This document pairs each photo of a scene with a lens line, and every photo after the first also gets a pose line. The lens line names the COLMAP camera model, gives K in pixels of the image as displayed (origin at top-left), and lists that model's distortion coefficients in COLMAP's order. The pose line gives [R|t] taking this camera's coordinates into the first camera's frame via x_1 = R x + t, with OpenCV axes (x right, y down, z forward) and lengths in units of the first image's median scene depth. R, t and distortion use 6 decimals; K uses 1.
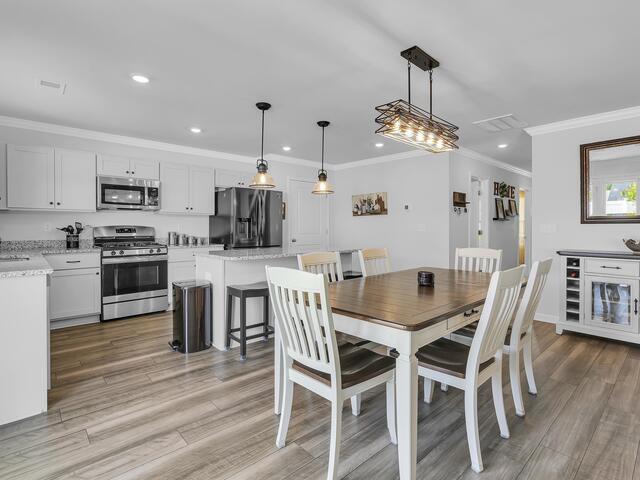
lens RADIAL K [[329.6, 0, 319.3], [0, 329.6, 226.7], [0, 0, 1]] dist [0.000766, -0.000145]
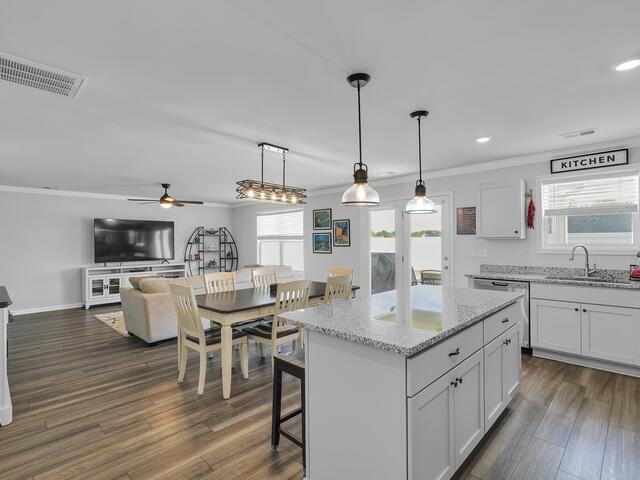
lens RADIAL K [[325.9, 0, 320.0], [0, 325.9, 240.0], [0, 0, 1]] dist [-0.002366, -0.000417]
pose [[-0.998560, 0.005982, -0.053309, 0.095316], [0.006554, 0.999923, -0.010562, -0.034259], [0.053242, -0.010896, -0.998522, 1.417152]]
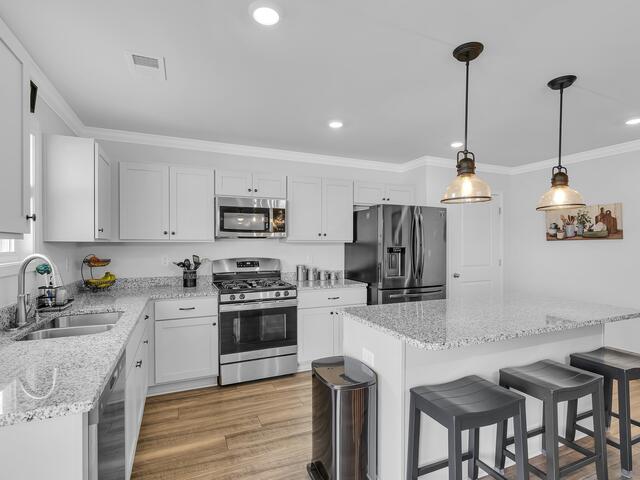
lens RADIAL K [[325.9, 0, 320.0], [0, 325.9, 240.0], [0, 0, 1]] dist [-0.002366, -0.000417]
pose [[0.946827, -0.003273, -0.321727, -0.177843], [0.000761, 0.999968, -0.007935, -0.041670], [0.321743, 0.007268, 0.946799, 0.326529]]
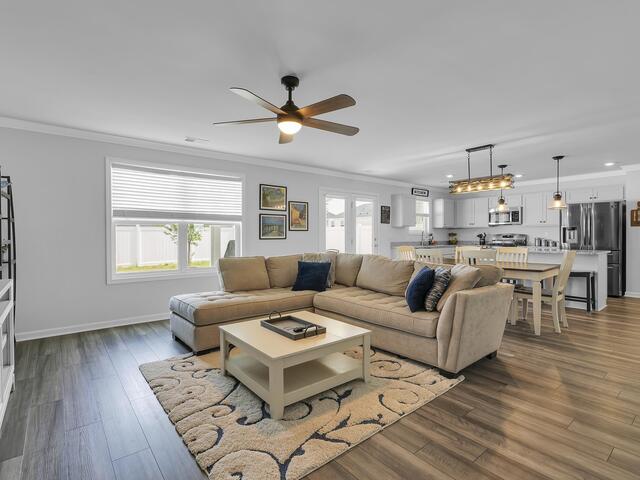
lens RADIAL K [[325.9, 0, 320.0], [0, 325.9, 240.0], [0, 0, 1]] dist [-0.002366, -0.000417]
pose [[-0.054224, 0.013694, -0.998435, 1.276408], [0.006383, 0.999890, 0.013367, 0.000160], [0.998508, -0.005648, -0.054305, 0.089079]]
